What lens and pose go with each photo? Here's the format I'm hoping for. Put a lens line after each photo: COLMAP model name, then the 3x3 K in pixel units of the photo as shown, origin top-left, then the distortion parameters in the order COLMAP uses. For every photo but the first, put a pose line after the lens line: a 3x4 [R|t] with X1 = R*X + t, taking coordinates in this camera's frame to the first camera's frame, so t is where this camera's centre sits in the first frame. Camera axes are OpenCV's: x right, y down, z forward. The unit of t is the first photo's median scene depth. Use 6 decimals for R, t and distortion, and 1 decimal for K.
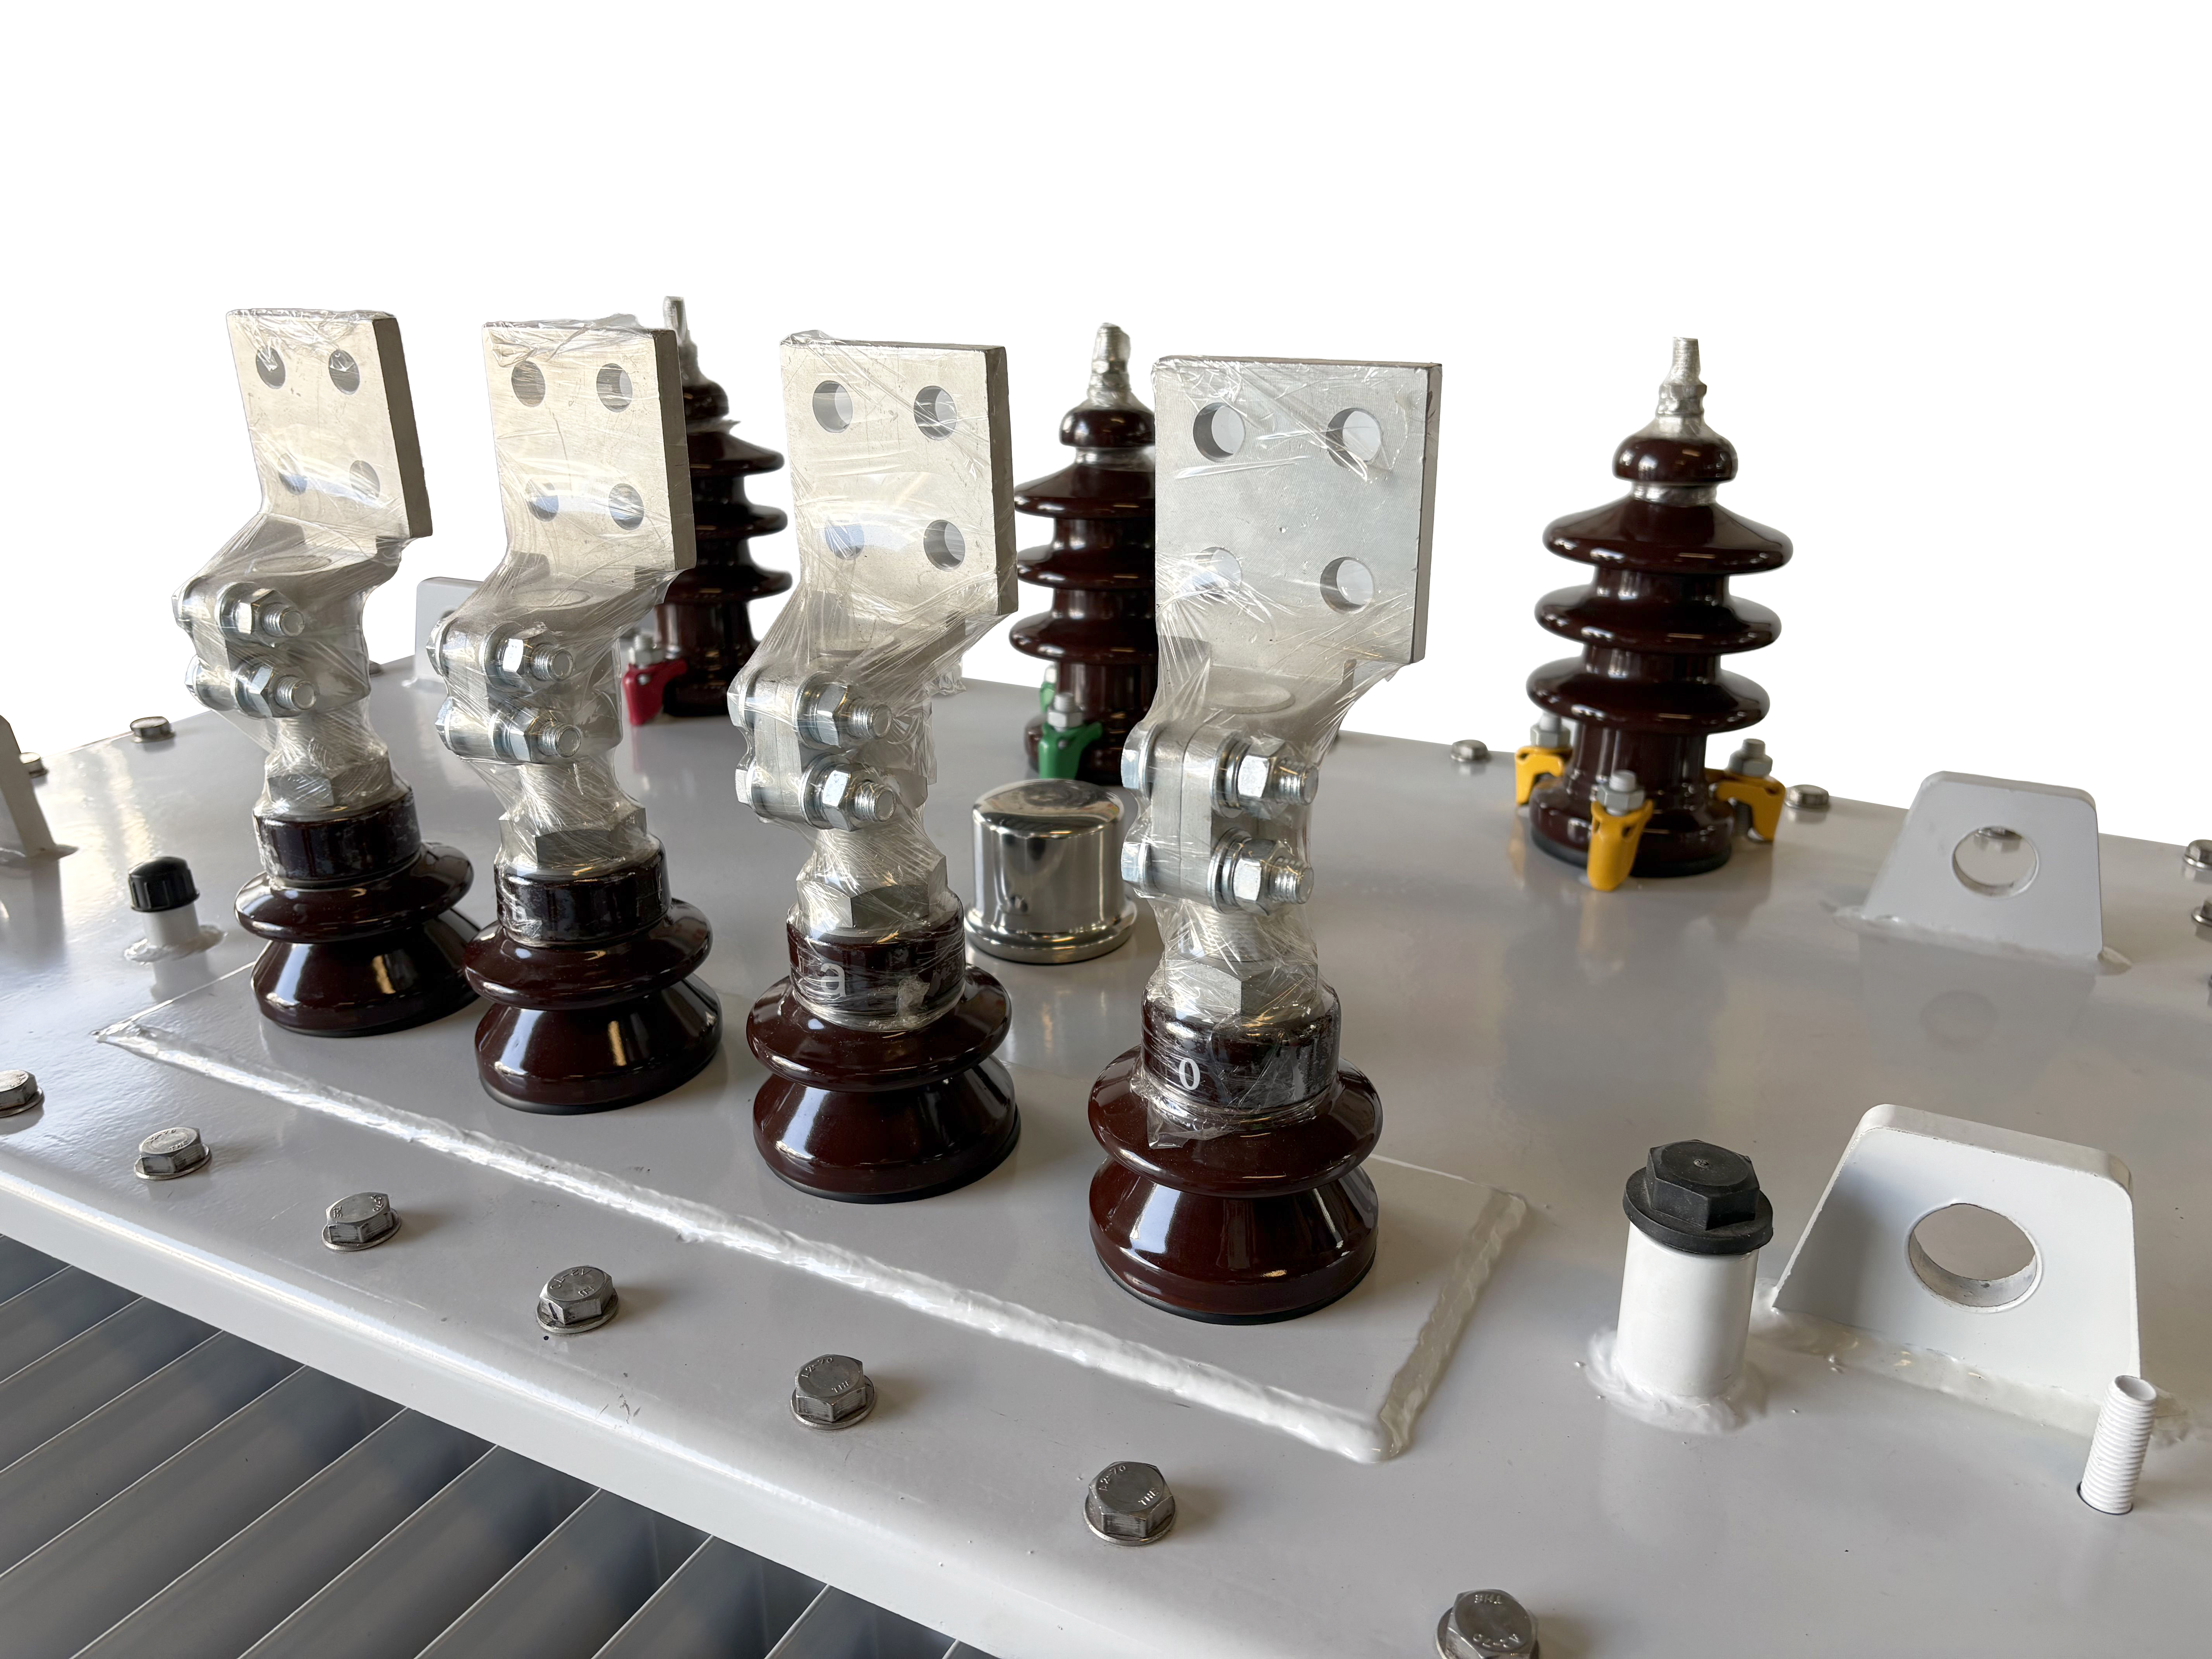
lens RADIAL K [[1717.1, 0, 1106.0], [0, 1717.1, 829.5], [0, 0, 1]] dist [0.046112, -0.077557]
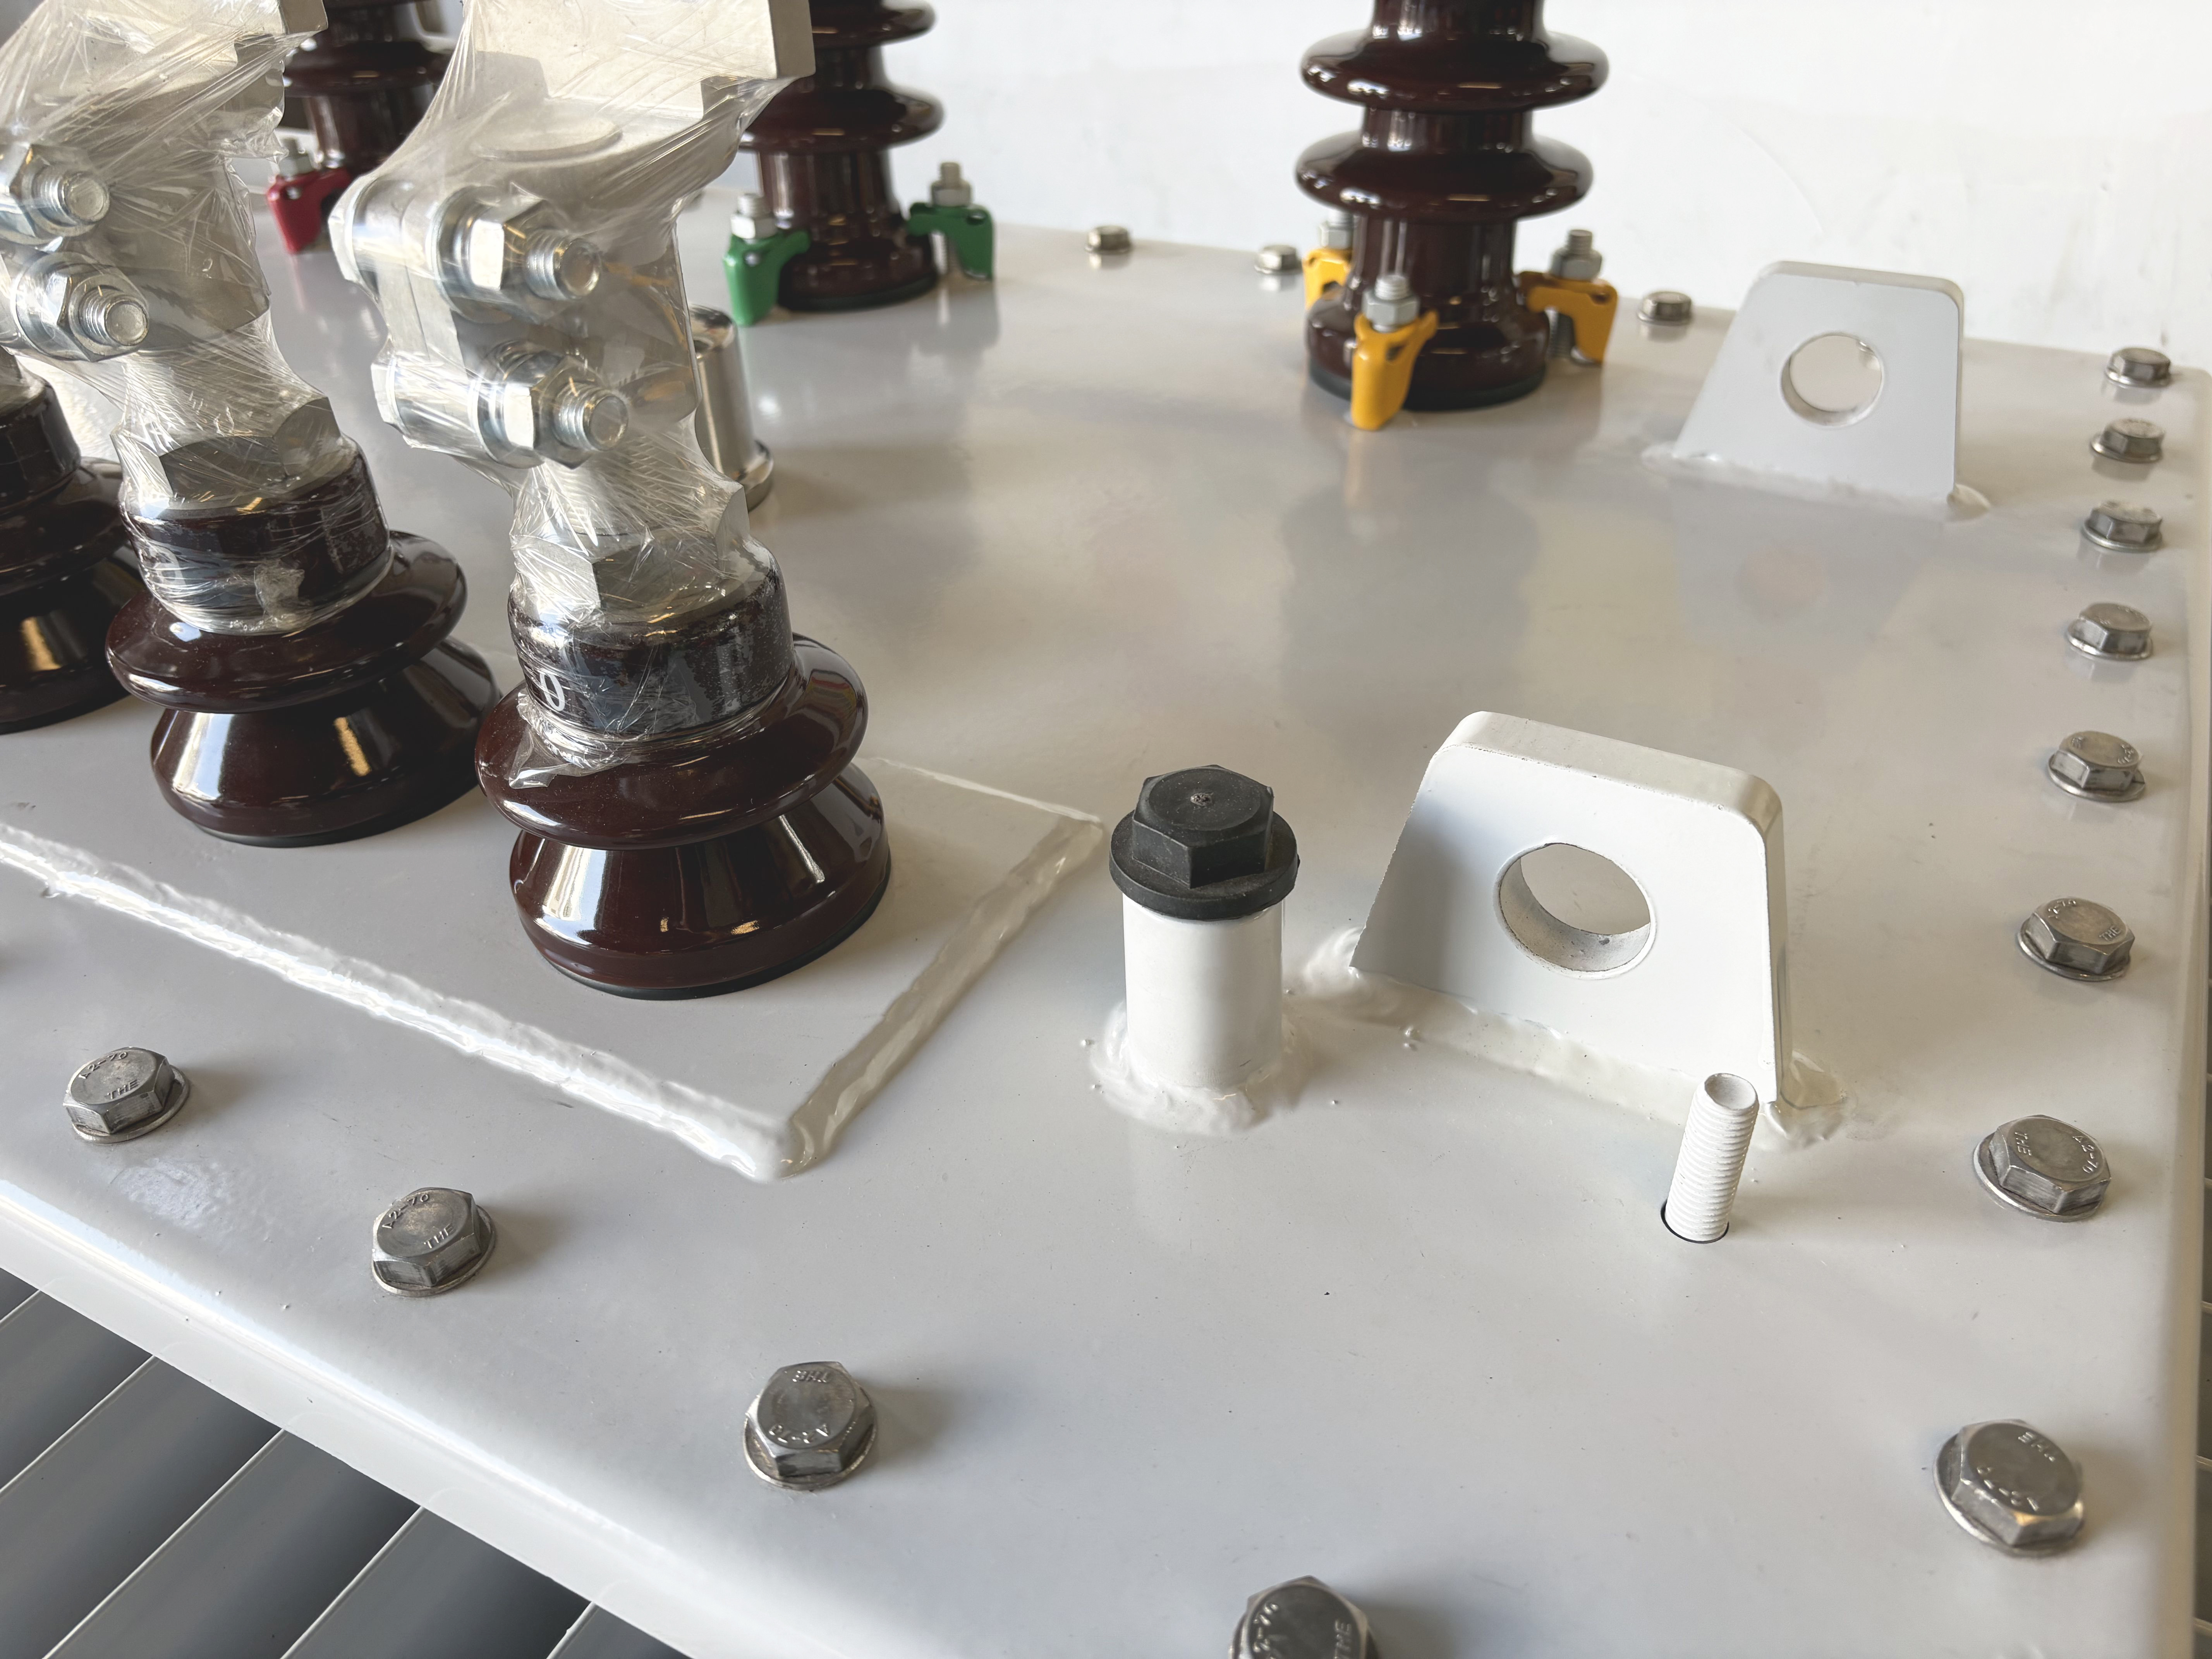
lens RADIAL K [[1746.2, 0, 1106.0], [0, 1746.2, 829.5], [0, 0, 1]] dist [0.001116, 0.009664]
pose [[0.999558, -0.015880, -0.025141, 0.207905], [0.021649, 0.968224, 0.249145, 0.011913], [0.020385, -0.249580, 0.968140, 0.173580]]
